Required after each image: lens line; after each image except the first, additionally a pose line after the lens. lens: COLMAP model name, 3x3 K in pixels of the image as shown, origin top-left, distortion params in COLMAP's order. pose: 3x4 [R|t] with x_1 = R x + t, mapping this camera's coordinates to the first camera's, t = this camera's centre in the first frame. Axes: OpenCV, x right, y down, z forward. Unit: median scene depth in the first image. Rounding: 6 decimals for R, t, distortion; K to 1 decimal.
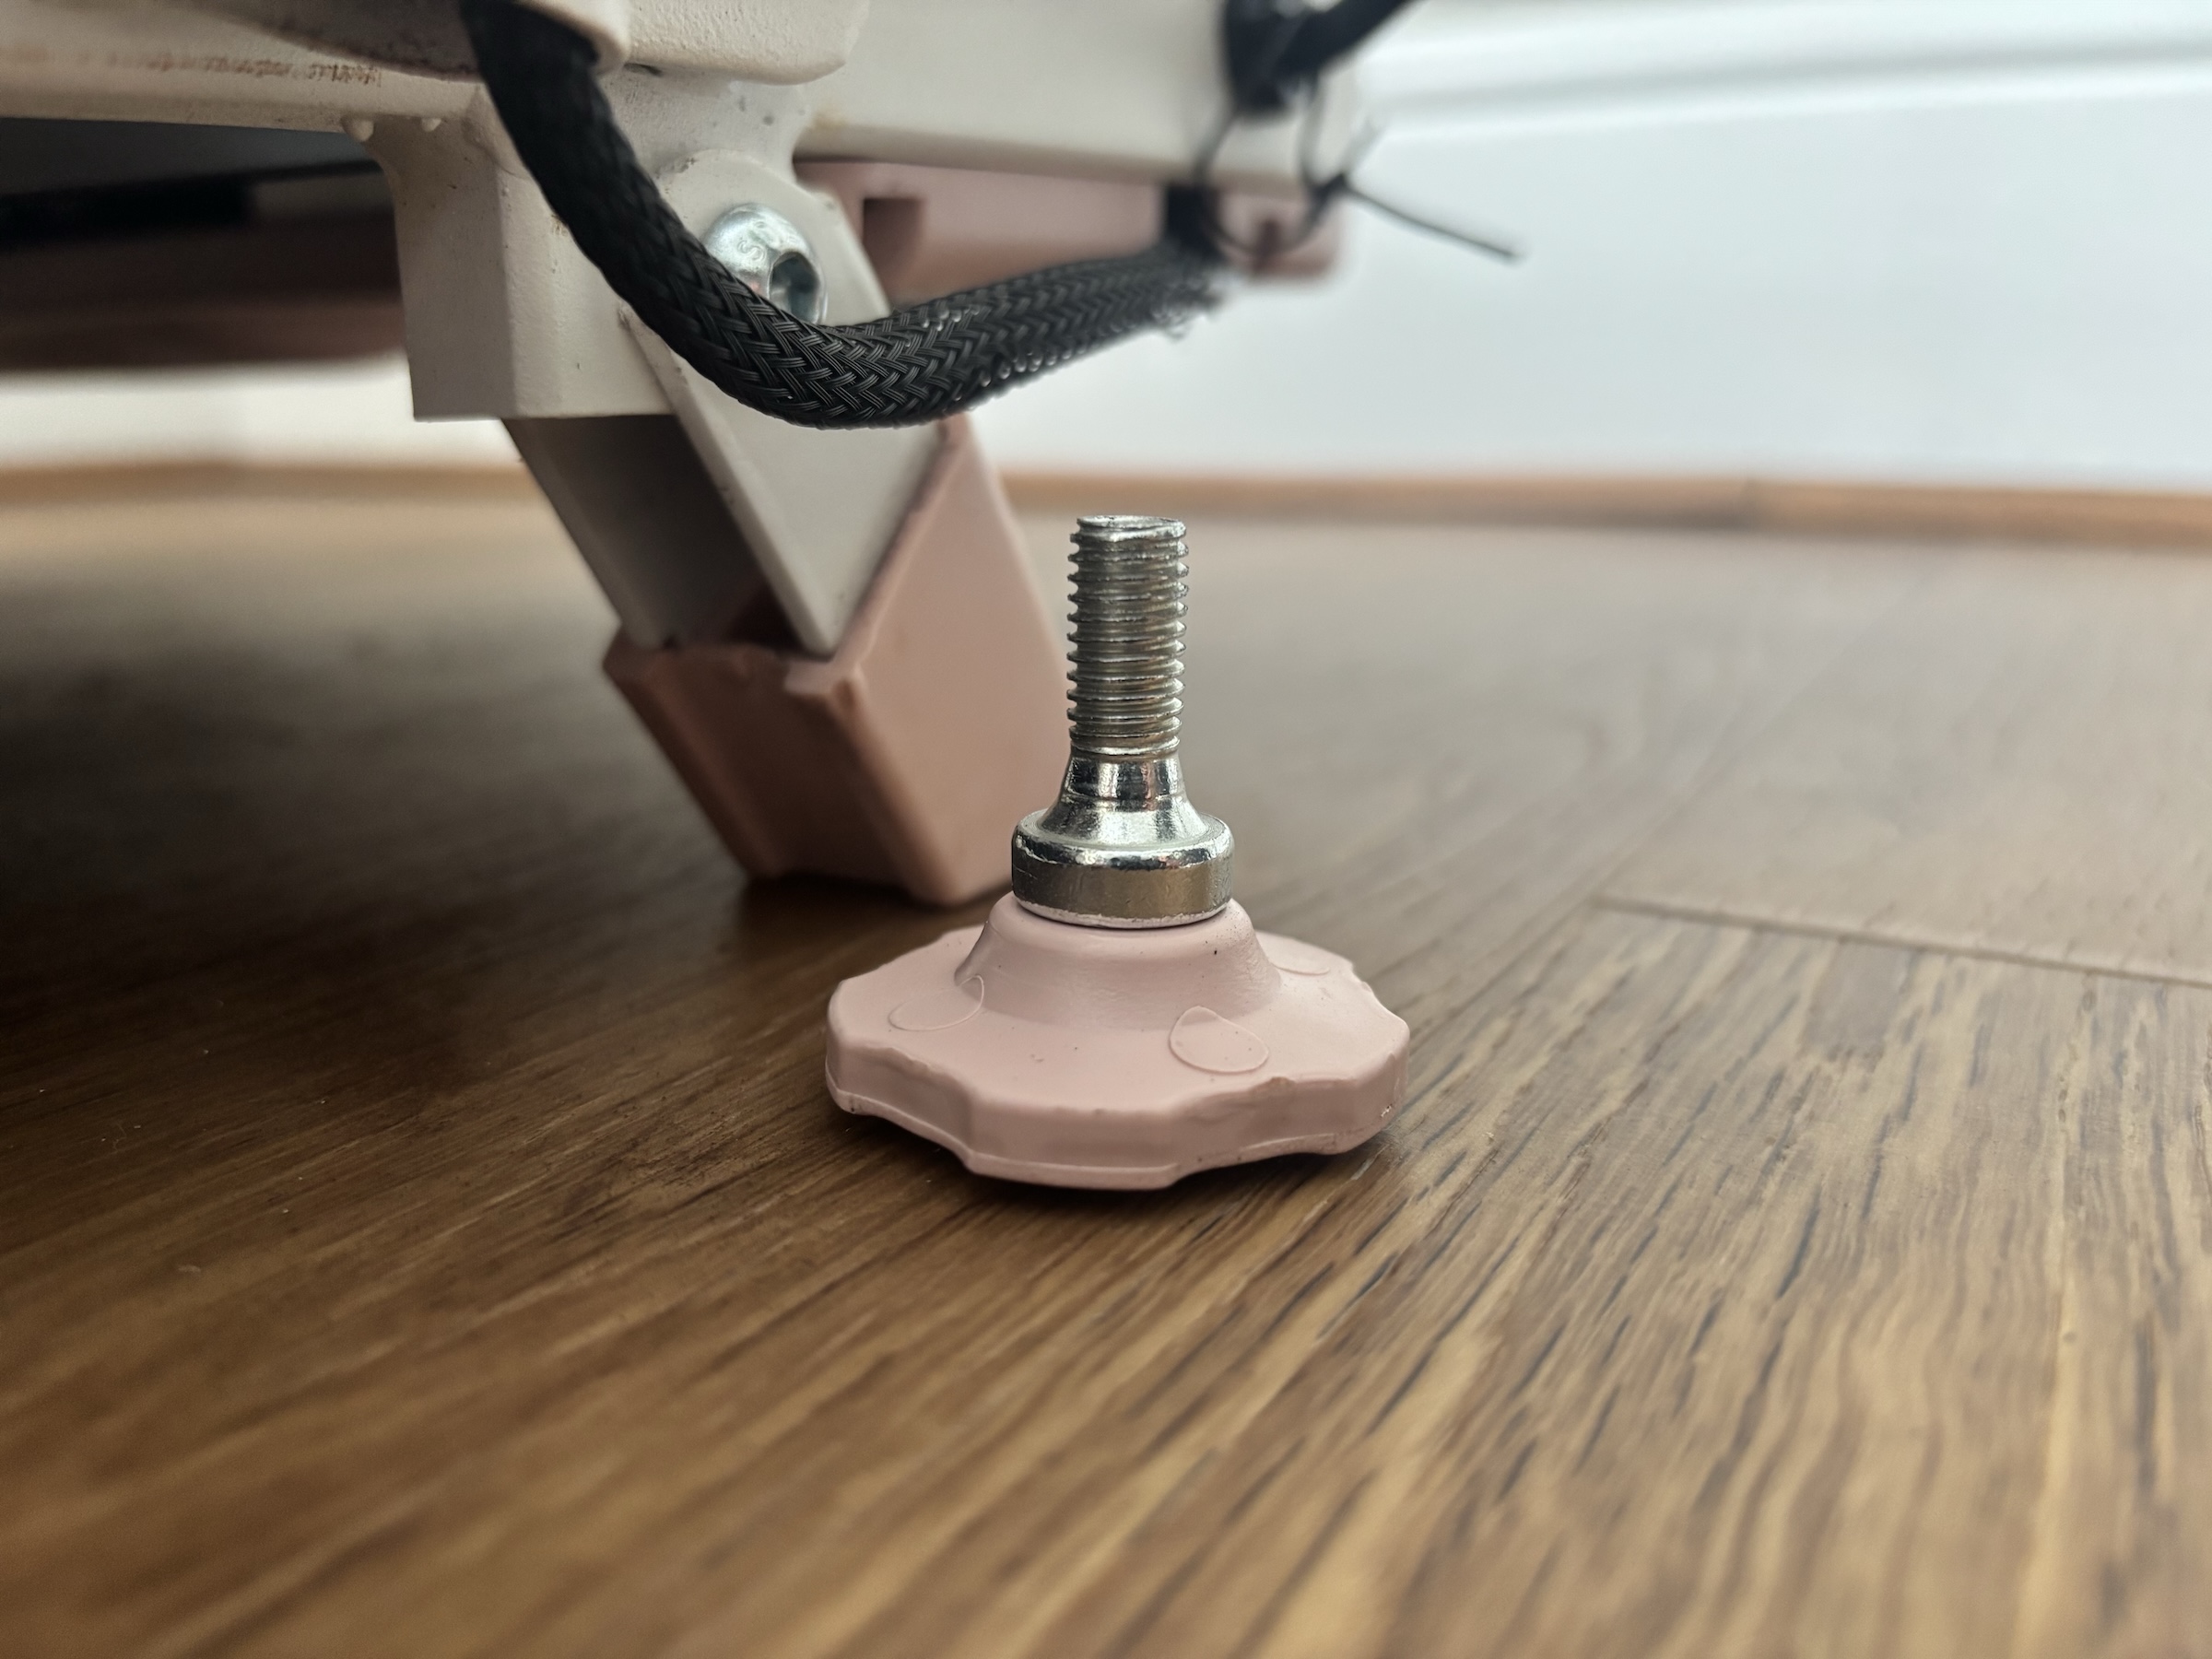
lens RADIAL K [[1640.9, 0, 1106.0], [0, 1640.9, 829.5], [0, 0, 1]] dist [-0.057480, -0.000112]
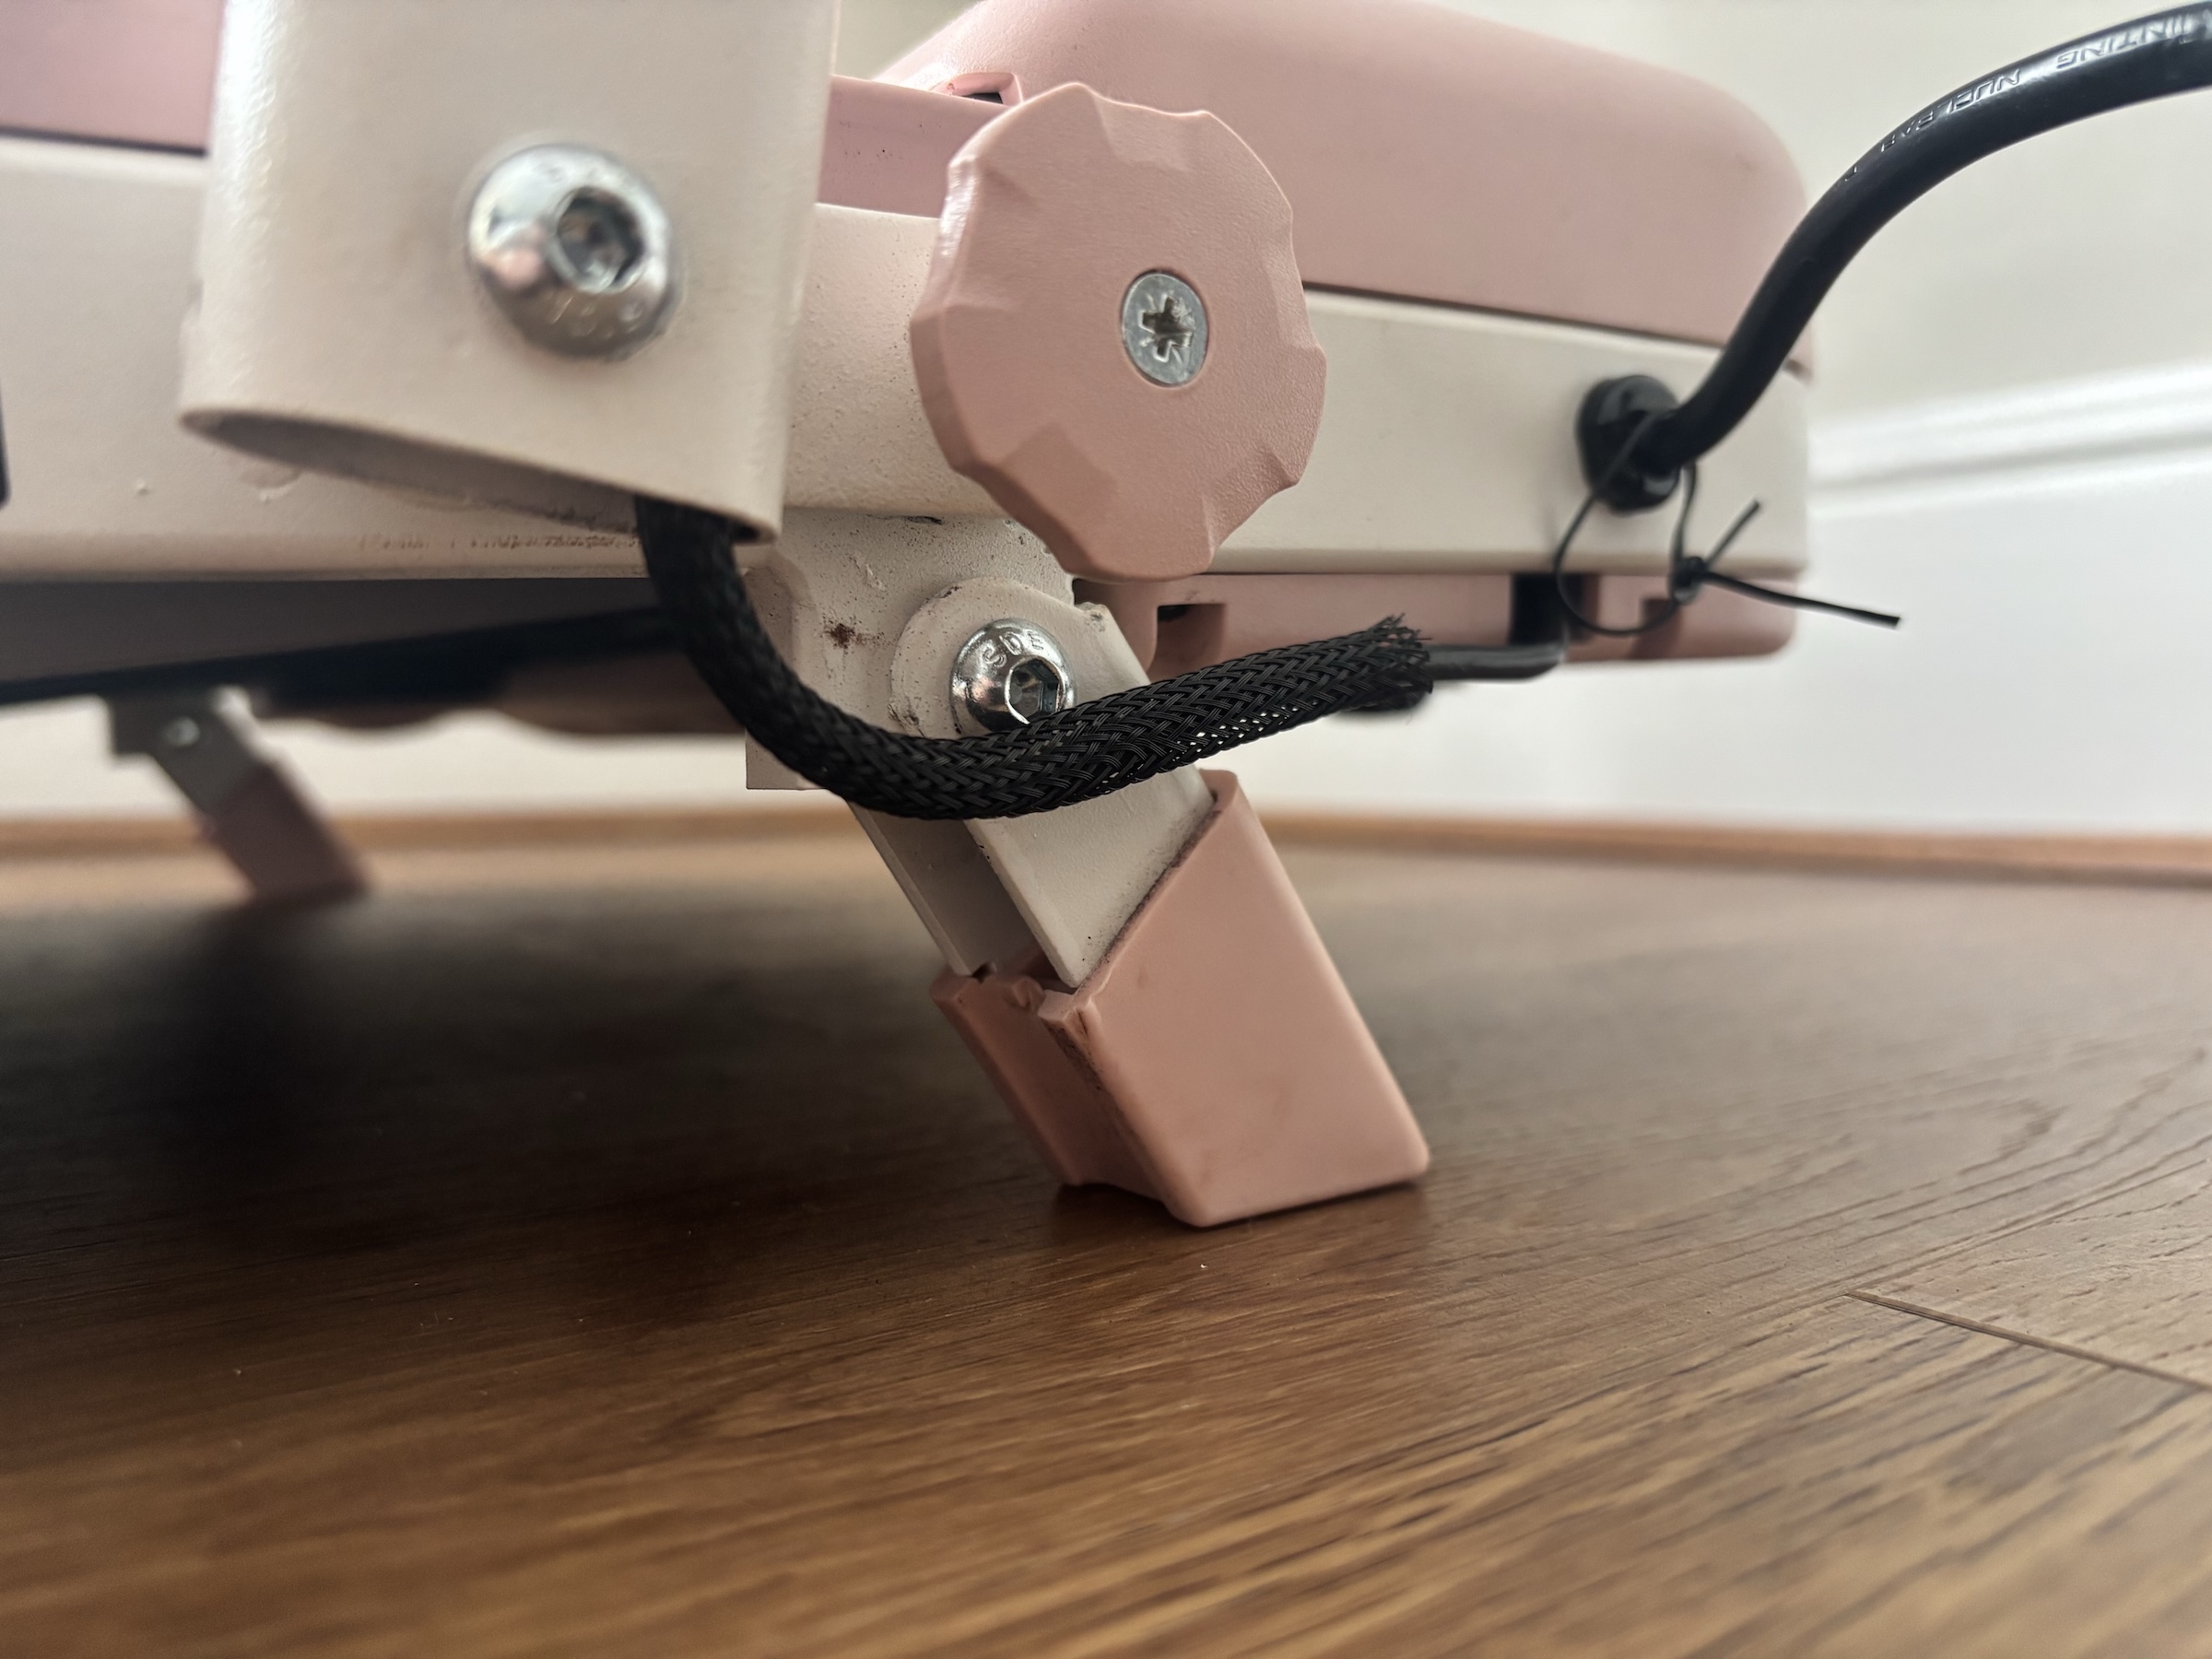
lens RADIAL K [[1587.3, 0, 1106.0], [0, 1587.3, 829.5], [0, 0, 1]] dist [-0.025966, 0.001491]
pose [[0.926854, 0.012470, -0.375216, 0.334307], [-0.092567, 0.976182, -0.196216, 0.001016], [0.363832, 0.216597, 0.905932, -0.034573]]
